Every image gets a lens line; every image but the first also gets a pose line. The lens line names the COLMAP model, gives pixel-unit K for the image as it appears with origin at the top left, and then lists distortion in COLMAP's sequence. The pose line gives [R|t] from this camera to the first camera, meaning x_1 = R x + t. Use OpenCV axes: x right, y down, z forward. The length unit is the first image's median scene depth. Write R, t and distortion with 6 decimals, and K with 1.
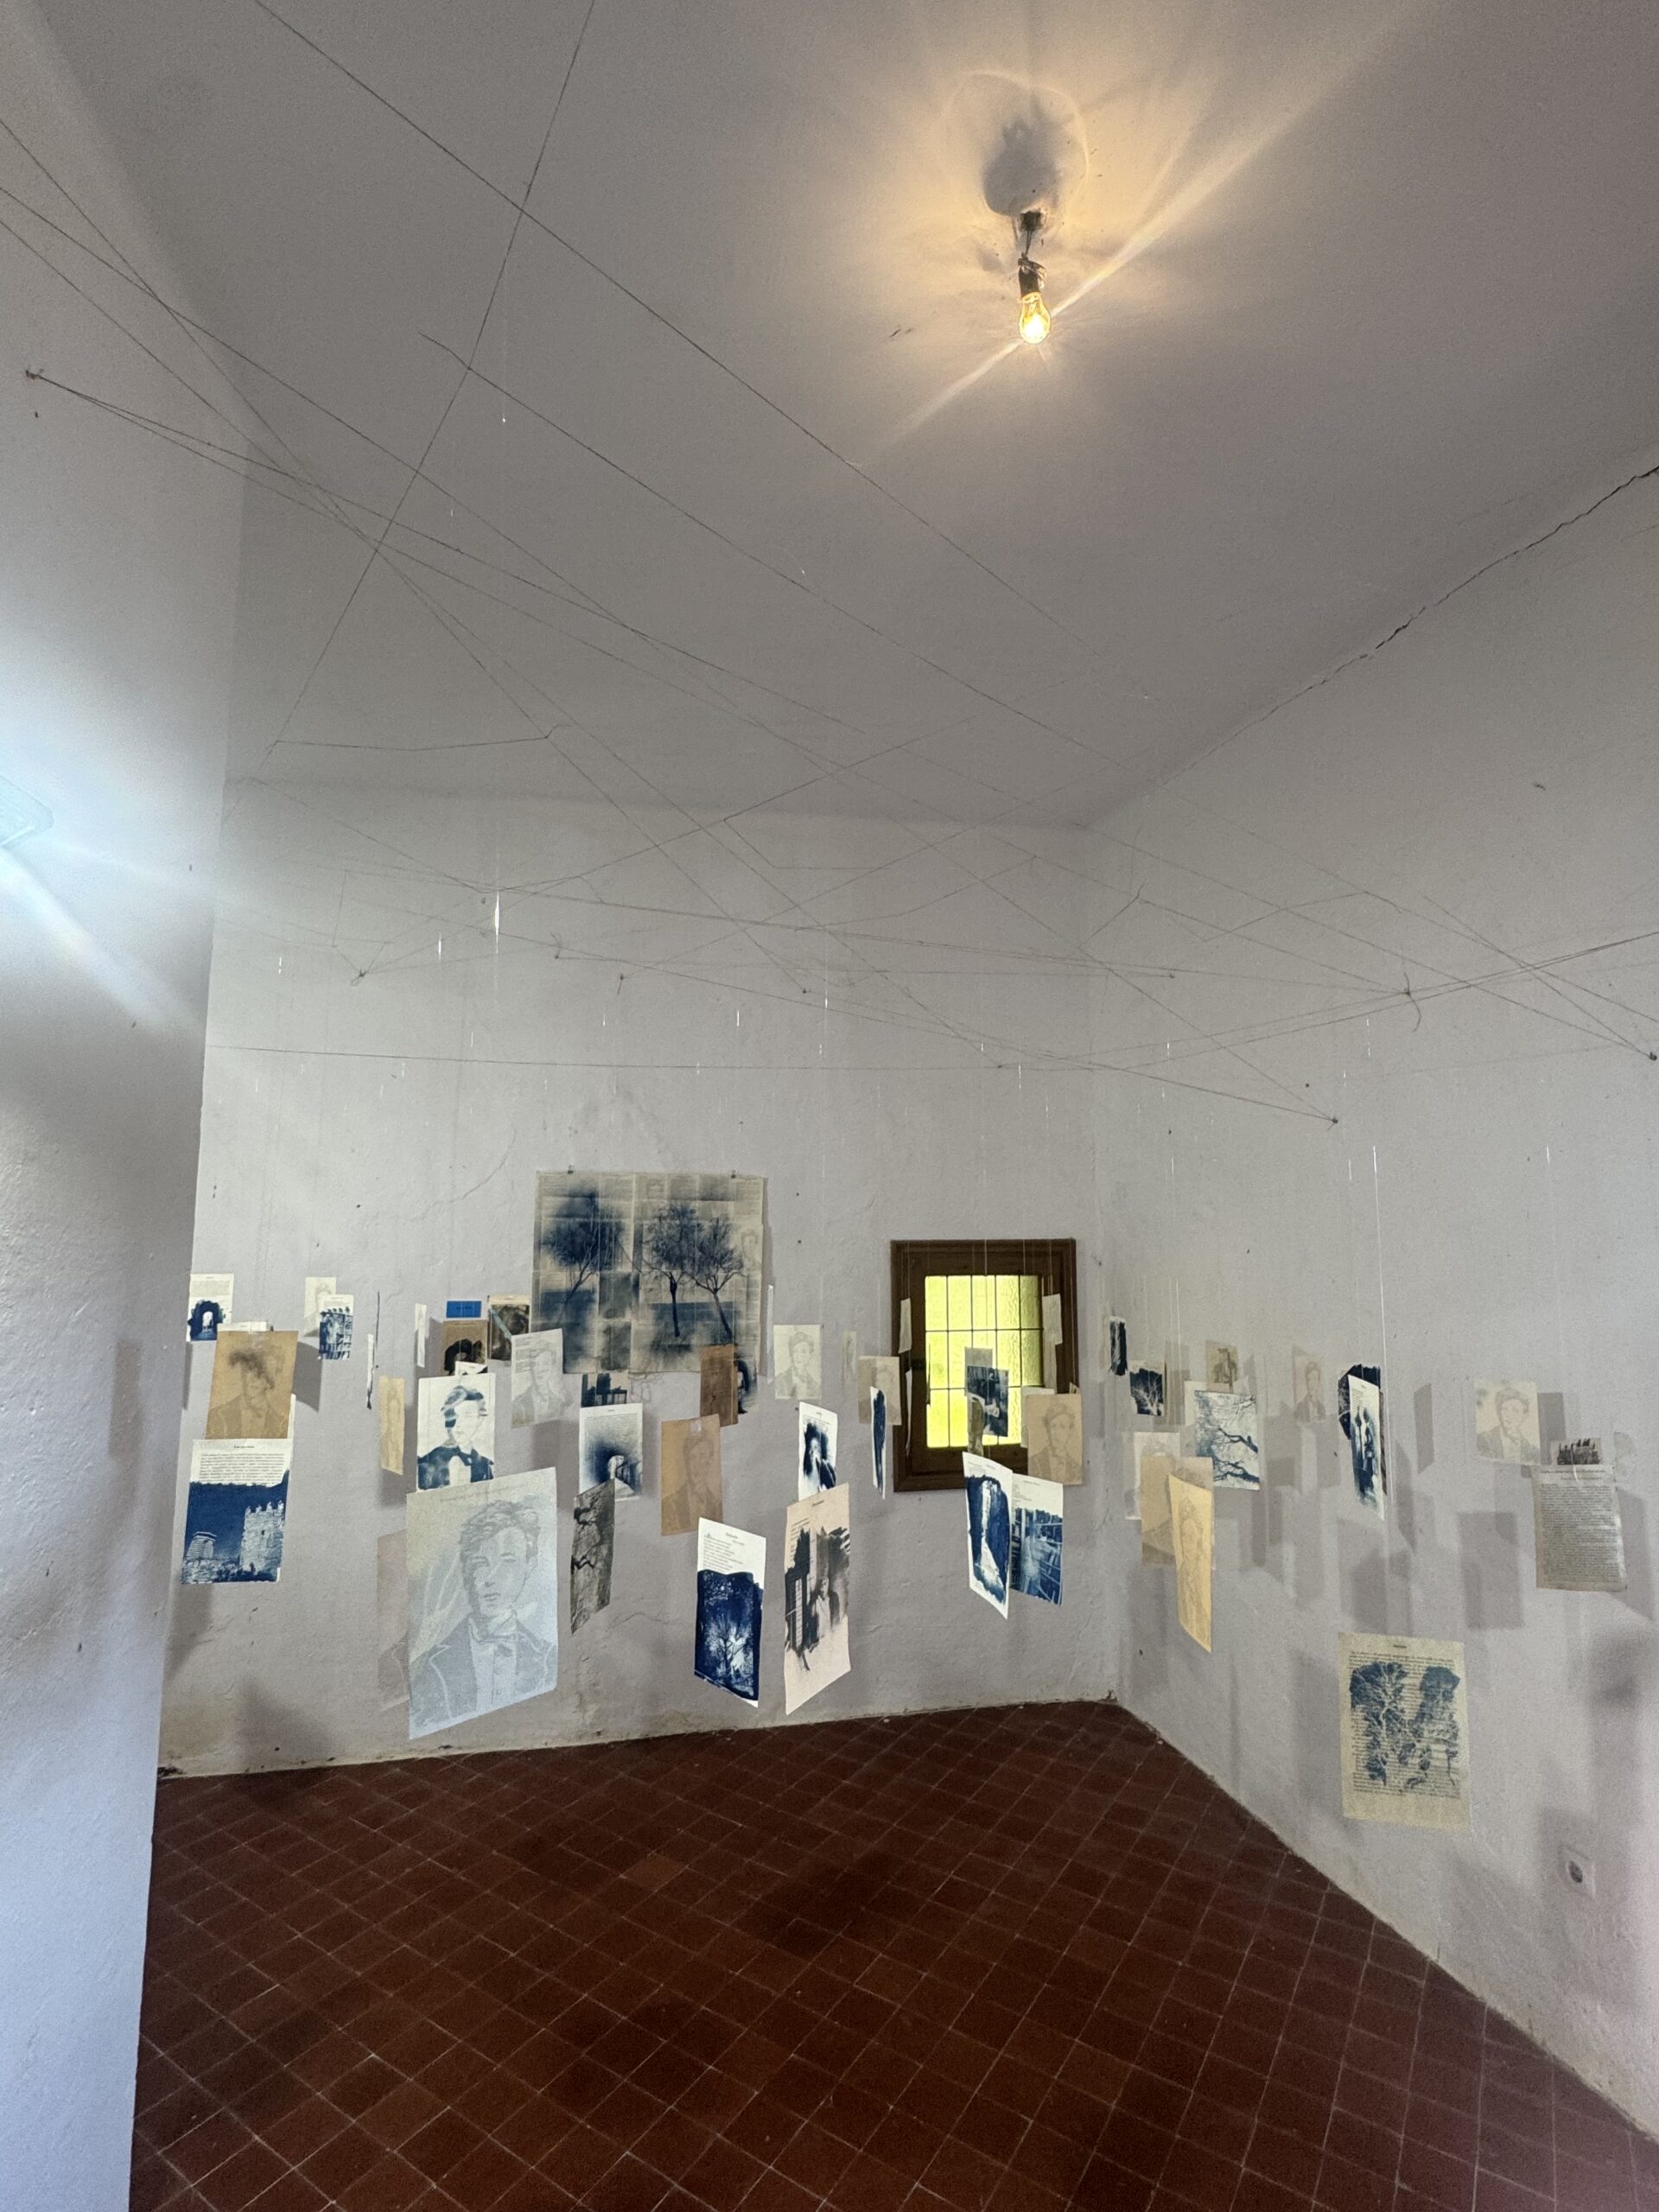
lens RADIAL K [[1068.7, 0, 824.7], [0, 1068.7, 1097.1], [0, 0, 1]] dist [-0.000966, -0.000545]
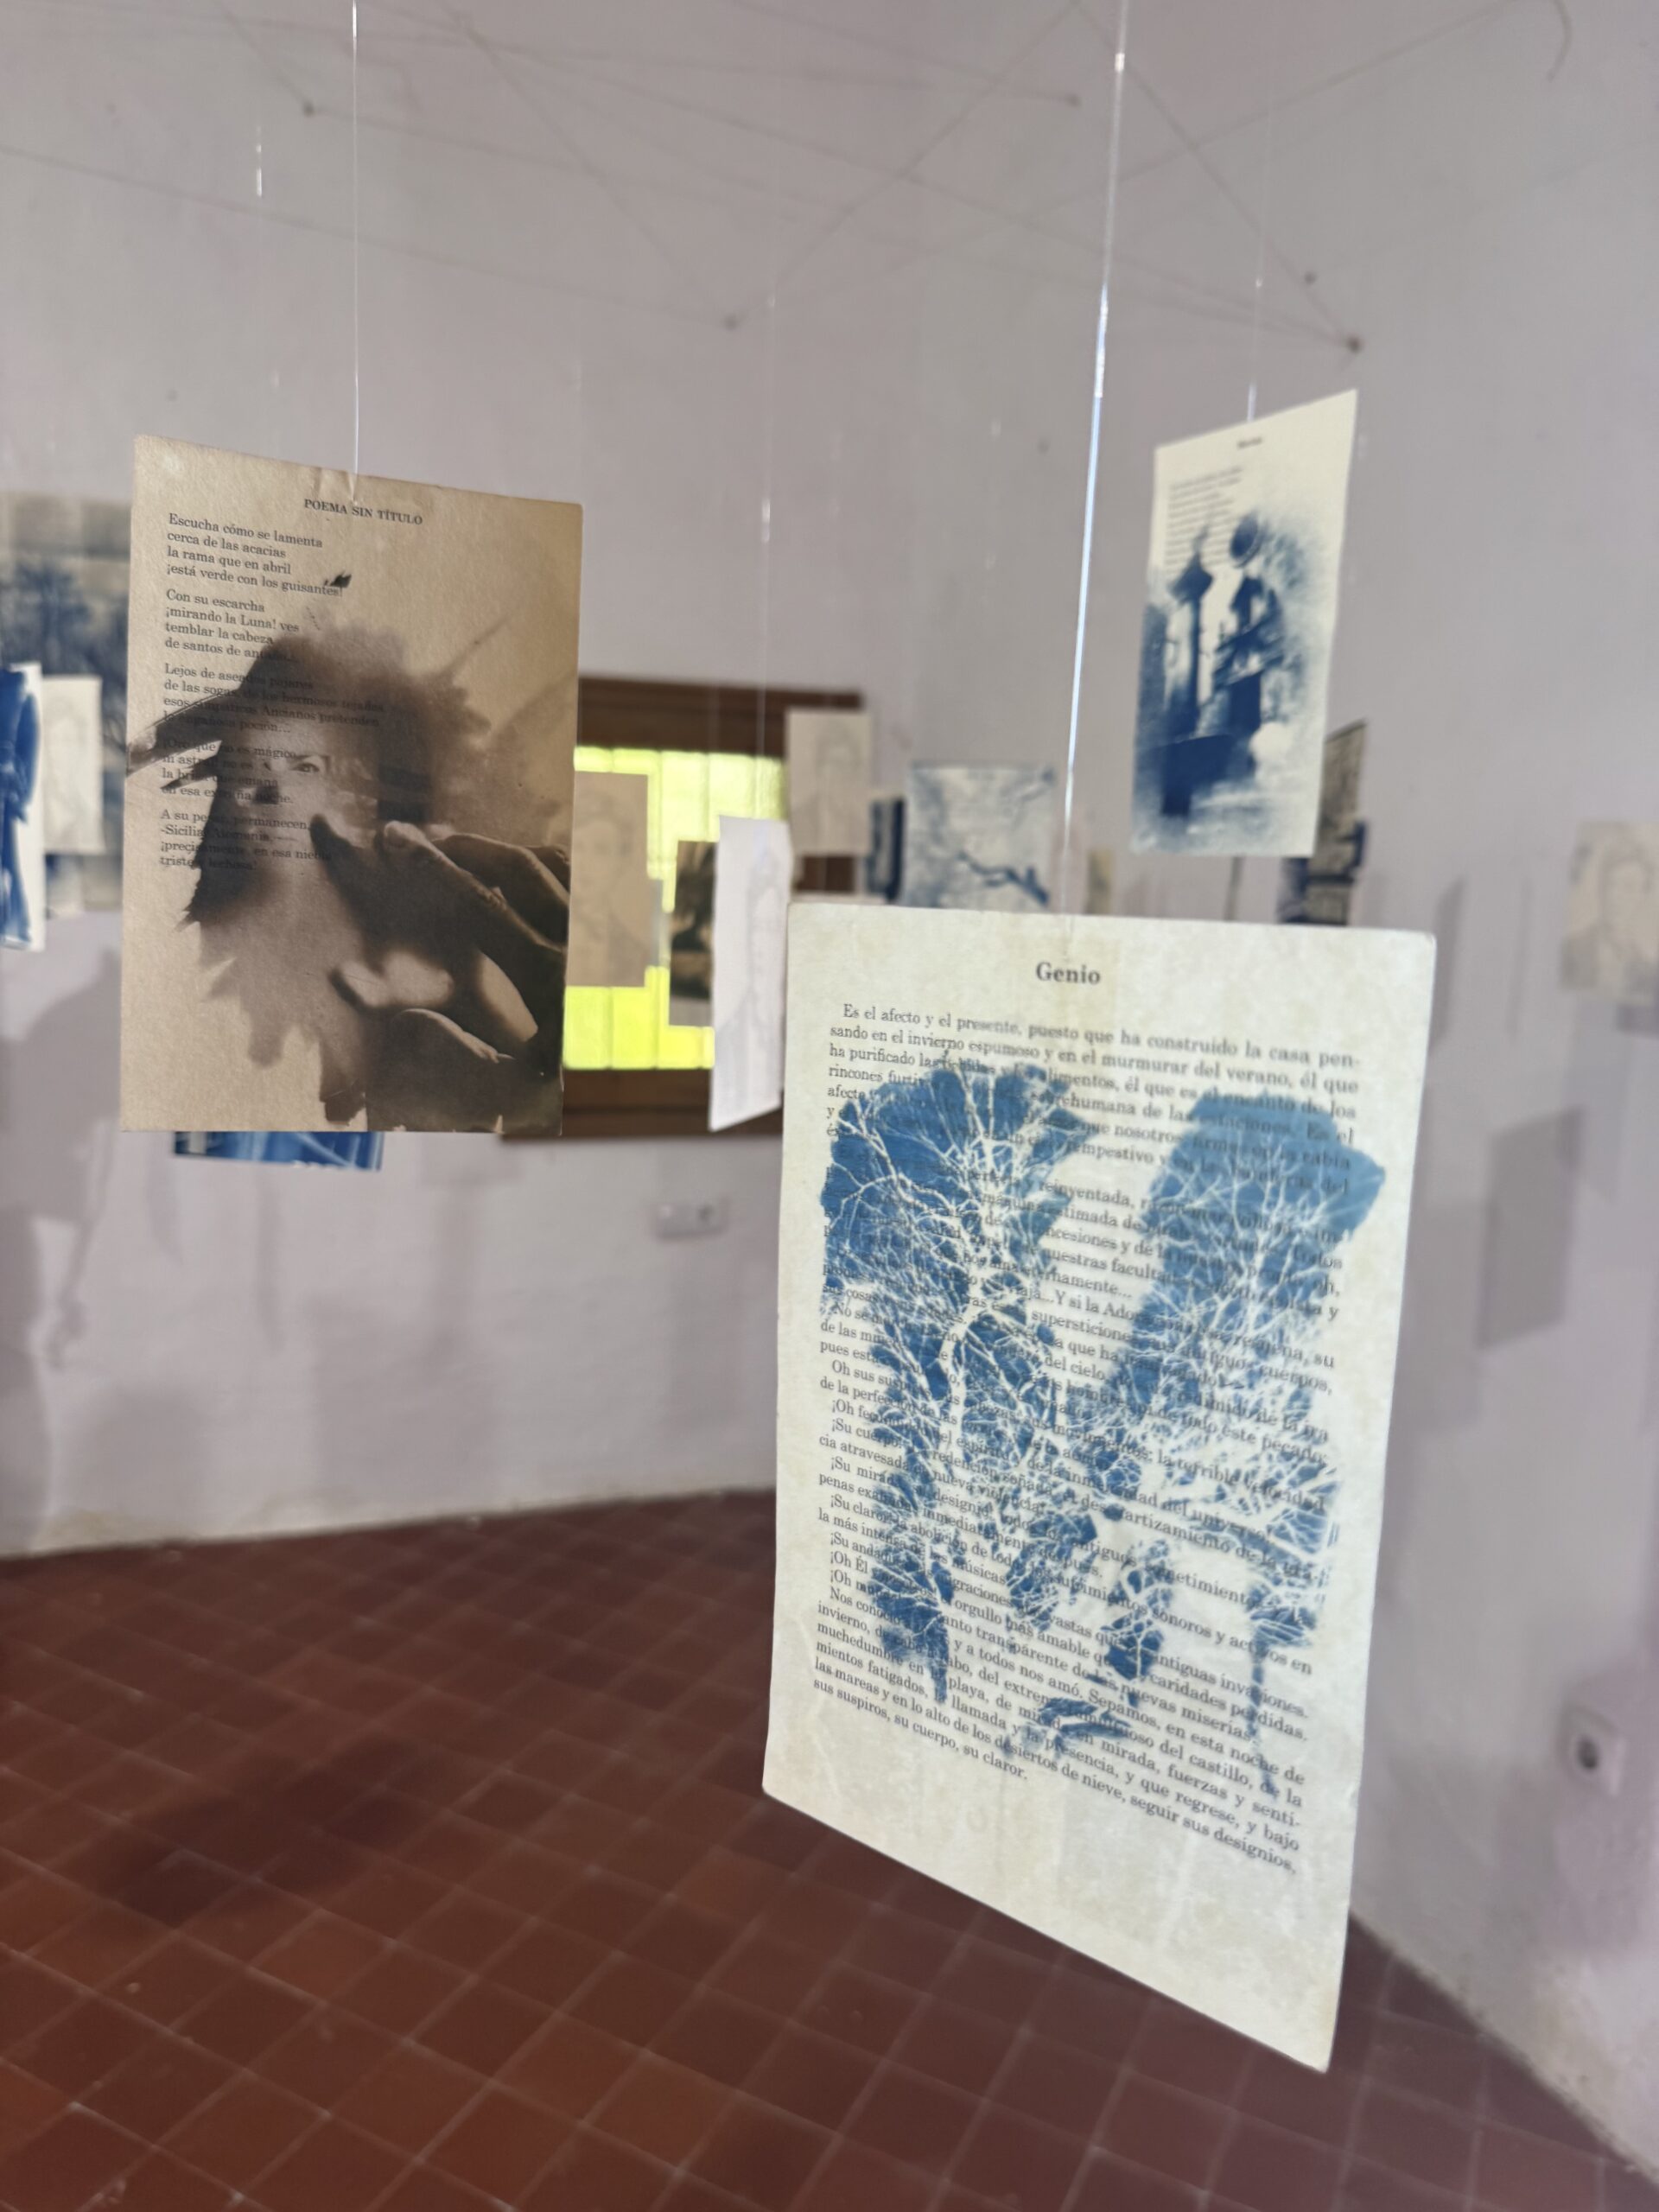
lens RADIAL K [[1563.2, 0, 829.6], [0, 1563.2, 1109.8], [0, 0, 1]] dist [-0.006931, -0.010015]
pose [[0.993487, 0.016510, 0.112747, 0.230745], [-0.045509, 0.964600, 0.259761, 0.228146], [-0.104467, -0.263200, 0.959068, 0.373243]]
